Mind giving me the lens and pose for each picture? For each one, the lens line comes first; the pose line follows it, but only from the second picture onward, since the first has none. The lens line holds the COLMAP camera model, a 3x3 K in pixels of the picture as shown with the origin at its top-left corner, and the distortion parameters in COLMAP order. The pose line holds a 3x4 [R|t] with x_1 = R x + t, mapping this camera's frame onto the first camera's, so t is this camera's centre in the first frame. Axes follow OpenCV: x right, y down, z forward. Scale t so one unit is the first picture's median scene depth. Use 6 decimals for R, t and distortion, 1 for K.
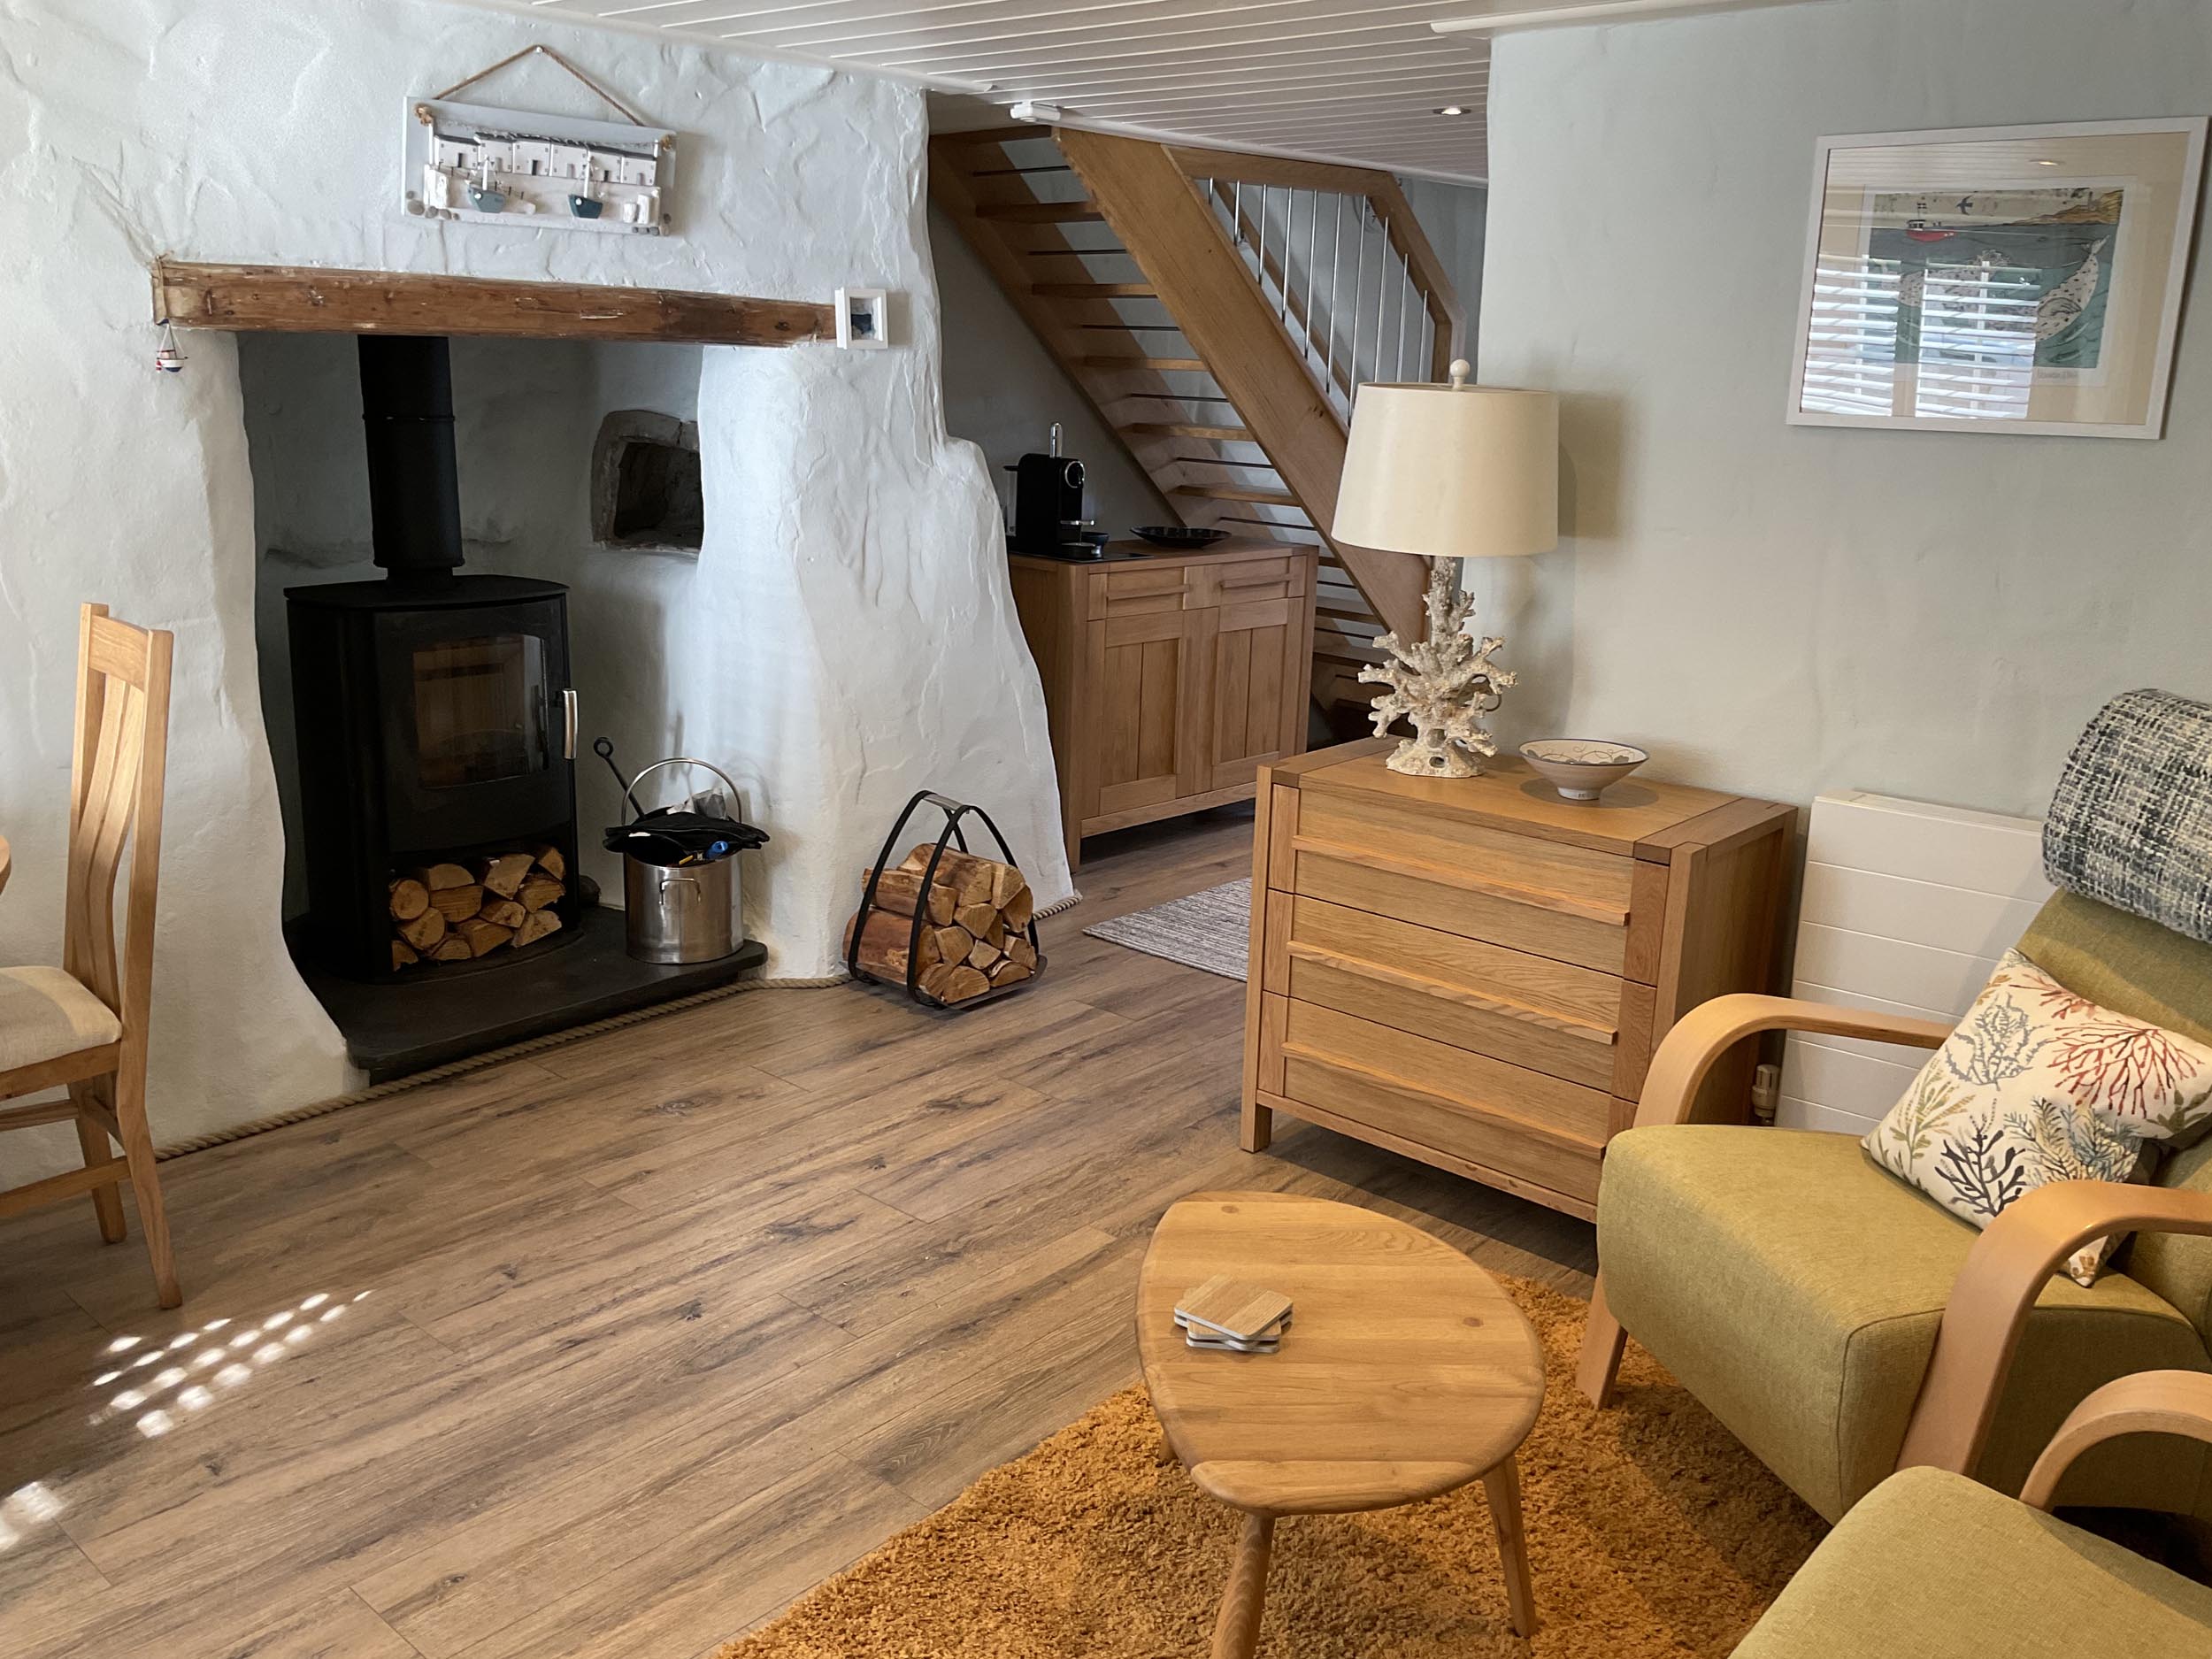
lens RADIAL K [[1841.5, 0, 1159.8], [0, 1841.5, 837.3], [0, 0, 1]] dist [0.095471, -0.261341]
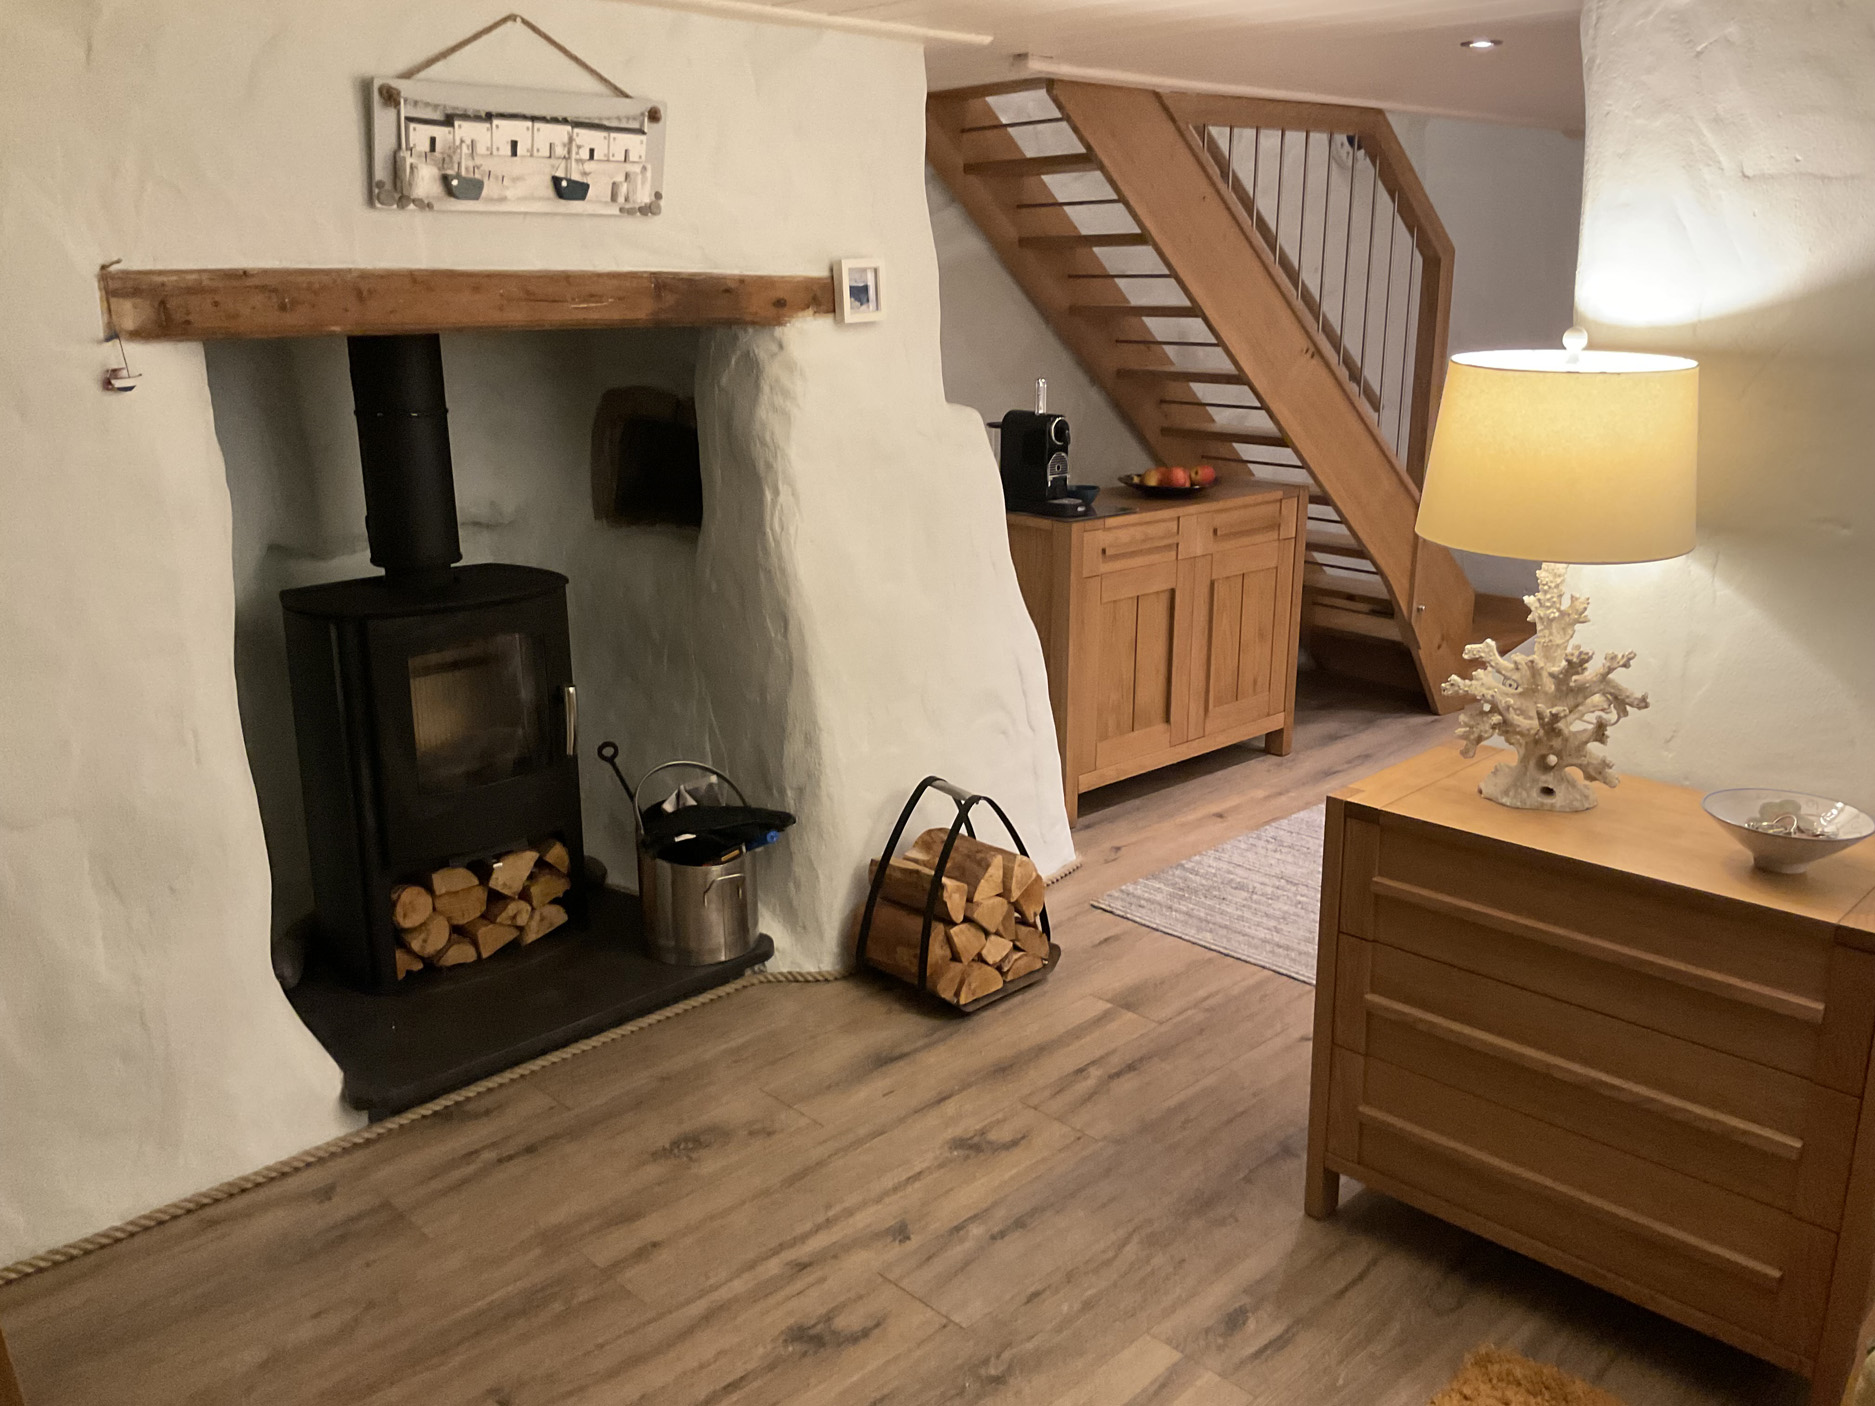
lens RADIAL K [[1565.1, 0, 937.5], [0, 1565.1, 703.0], [0, 0, 1]] dist [0.089824, -0.264784]
pose [[0.995176, -0.015972, -0.096797, -0.048260], [0.016789, 0.999830, 0.007637, -0.075162], [0.096659, -0.009225, 0.995275, 0.203788]]
